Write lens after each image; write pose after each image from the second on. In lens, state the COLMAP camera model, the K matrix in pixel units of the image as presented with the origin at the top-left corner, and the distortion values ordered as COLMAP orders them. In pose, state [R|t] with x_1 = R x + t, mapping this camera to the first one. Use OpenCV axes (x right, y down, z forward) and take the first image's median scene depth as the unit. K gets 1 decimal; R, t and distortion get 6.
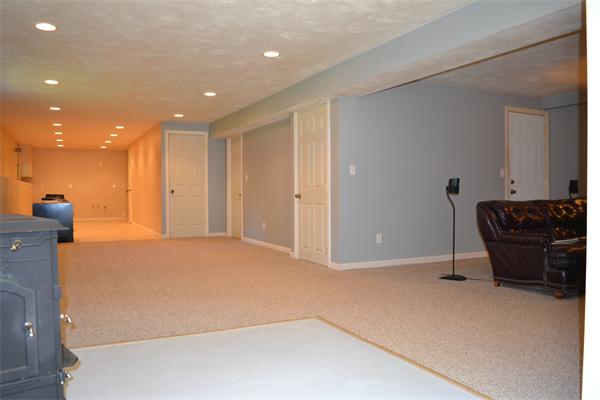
lens RADIAL K [[481.0, 0, 295.0], [0, 481.0, 201.3], [0, 0, 1]] dist [-0.082895, 0.007283]
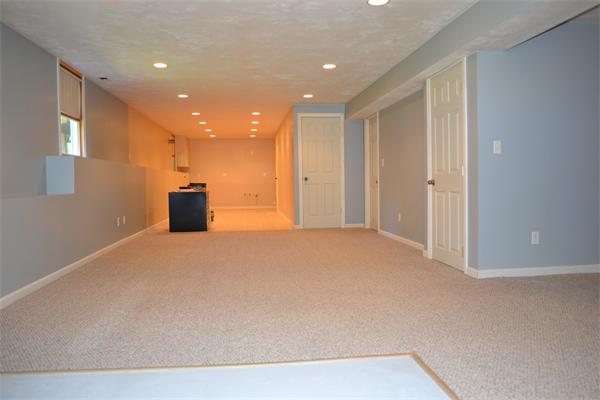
lens RADIAL K [[481.0, 0, 295.0], [0, 481.0, 201.3], [0, 0, 1]] dist [-0.082895, 0.007283]
pose [[0.939413, 0.003987, -0.342764, 0.056044], [0.004491, 0.999703, 0.023936, 0.000669], [0.342758, -0.024025, 0.939116, 0.136084]]
